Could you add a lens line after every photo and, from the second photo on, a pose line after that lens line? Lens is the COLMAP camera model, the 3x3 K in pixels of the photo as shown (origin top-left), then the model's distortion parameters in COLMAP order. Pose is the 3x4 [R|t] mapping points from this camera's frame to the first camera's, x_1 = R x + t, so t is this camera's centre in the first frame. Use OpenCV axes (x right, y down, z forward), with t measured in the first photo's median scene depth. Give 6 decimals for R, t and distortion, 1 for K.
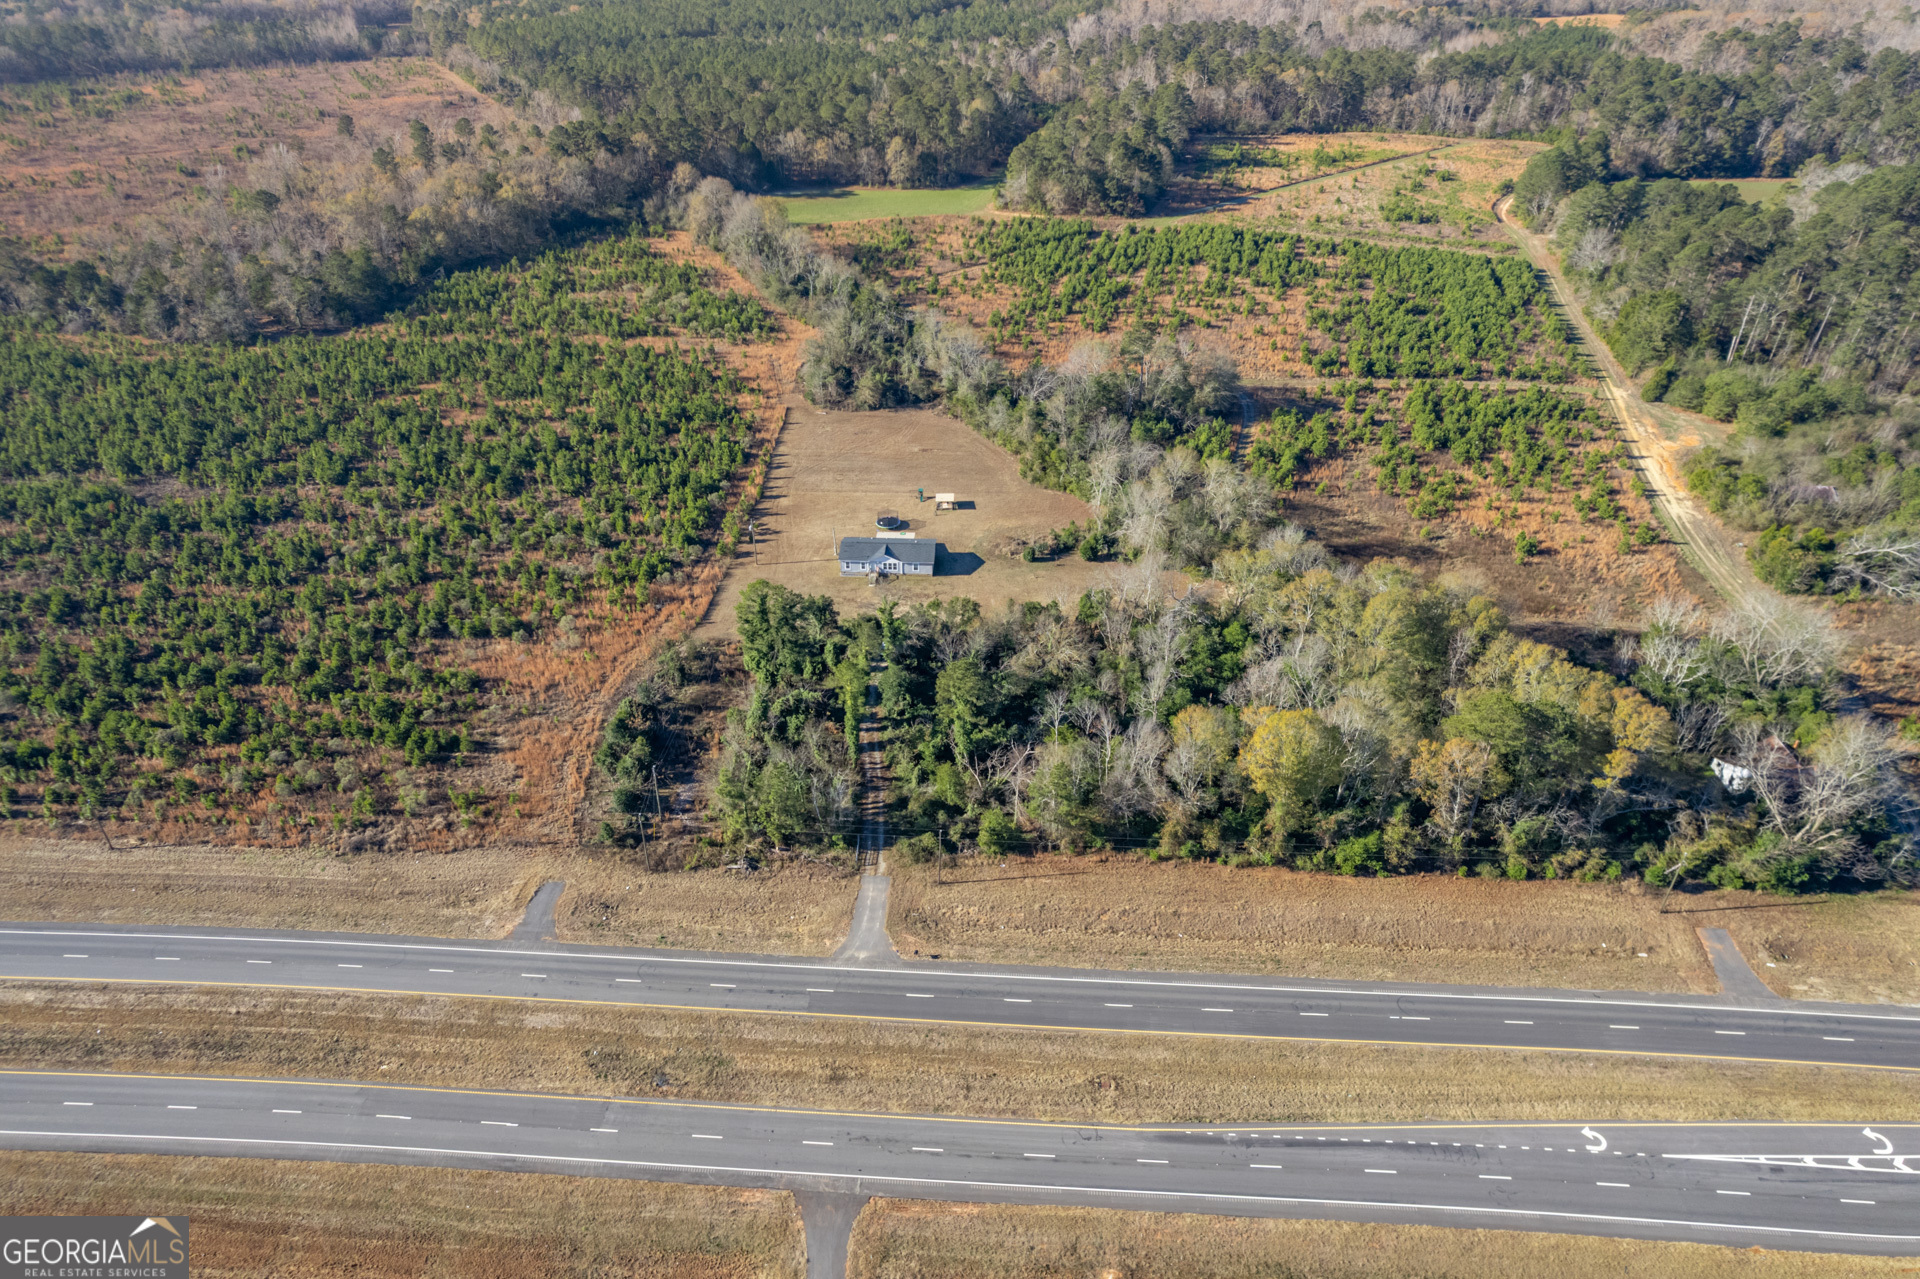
lens RADIAL K [[1218.4, 0, 959.6], [0, 1218.4, 639.2], [0, 0, 1]] dist [-0.000618, -0.000001]
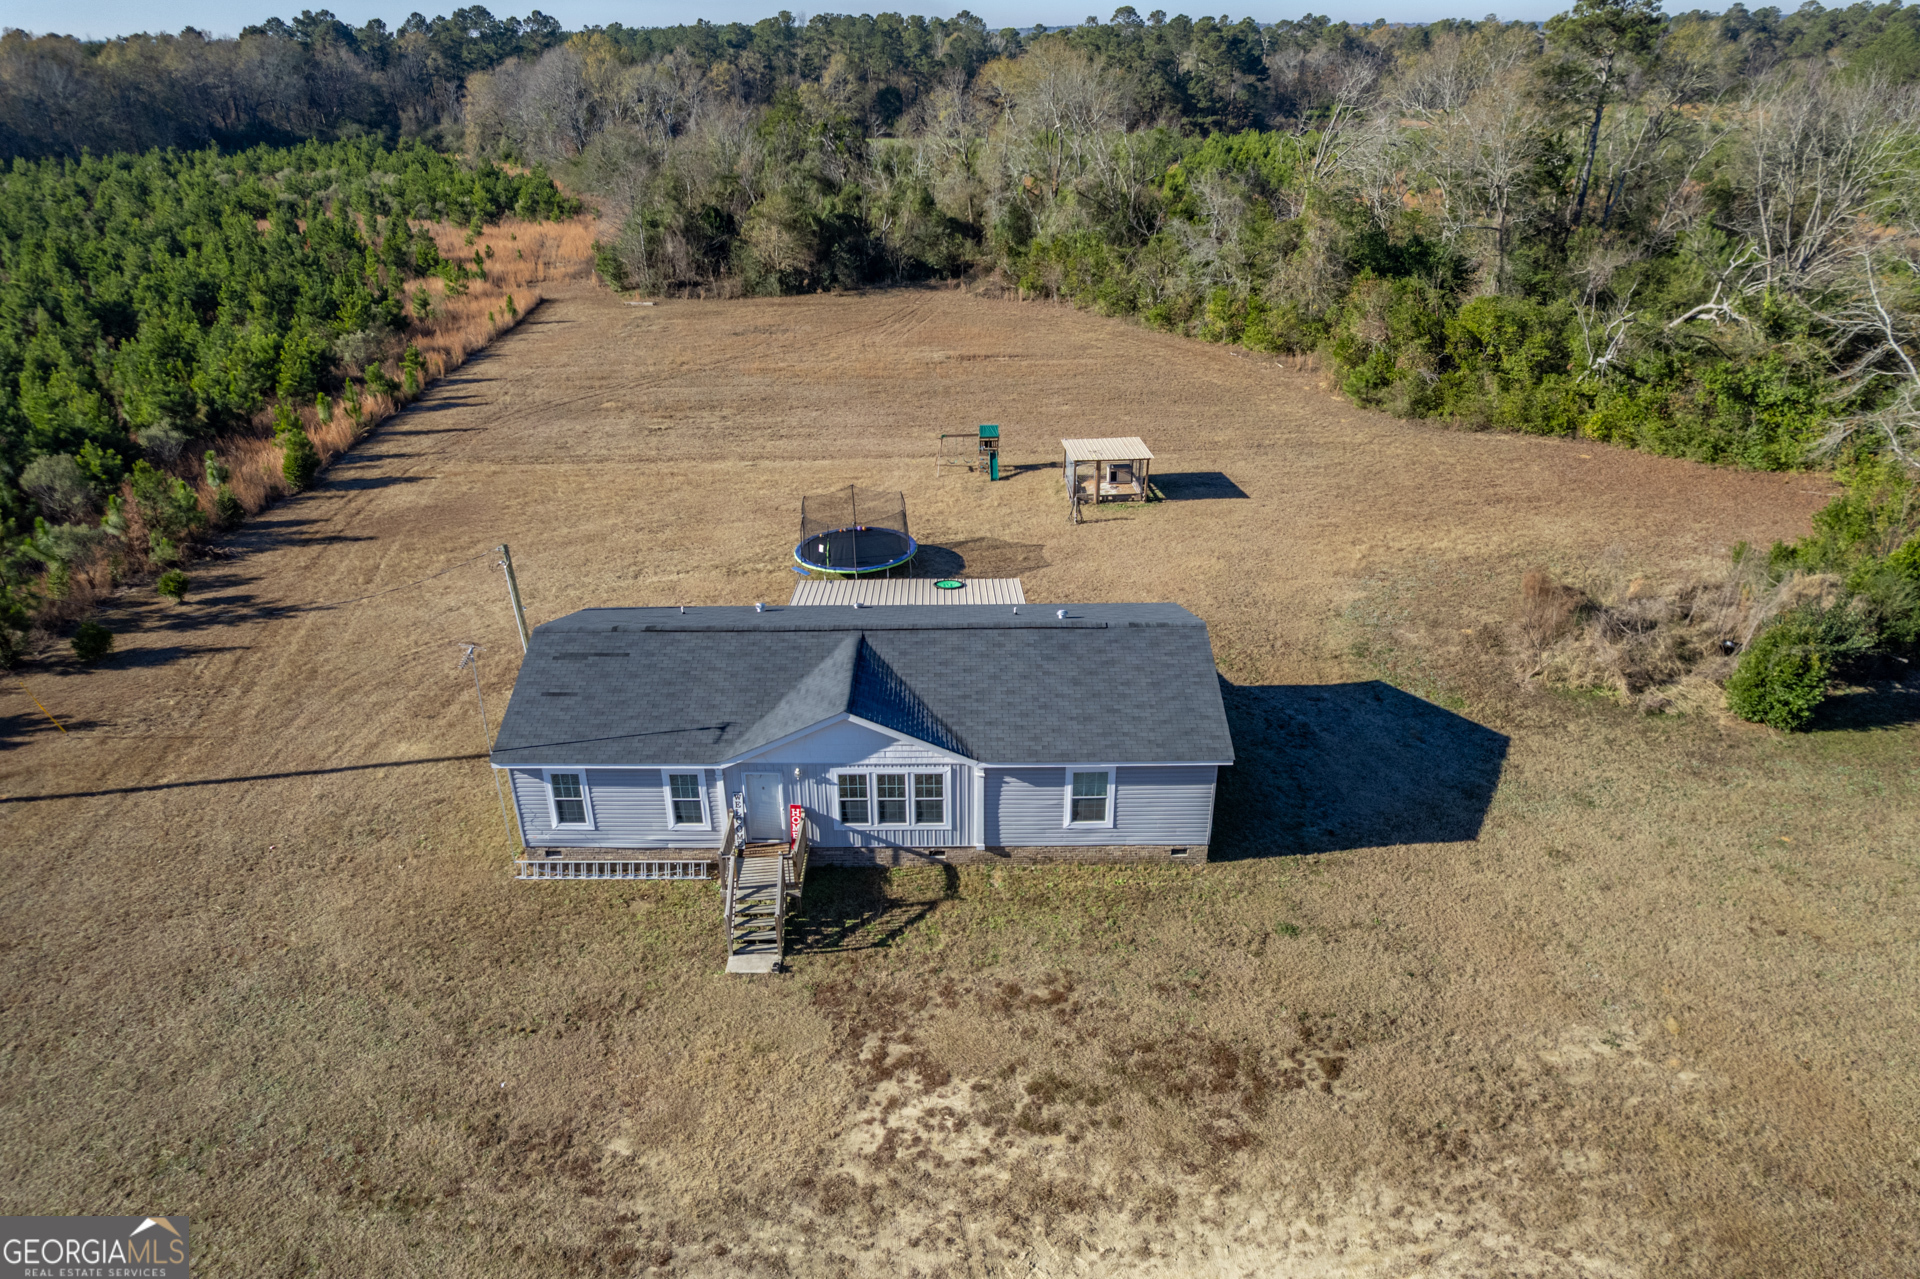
lens RADIAL K [[1218.4, 0, 959.9], [0, 1218.4, 640.4], [0, 0, 1]] dist [-0.000618, -0.000001]
pose [[0.998601, -0.027060, 0.045430, -0.048712], [0.032646, 0.991351, -0.127113, -0.053139], [-0.041598, 0.128418, 0.990847, 0.770818]]
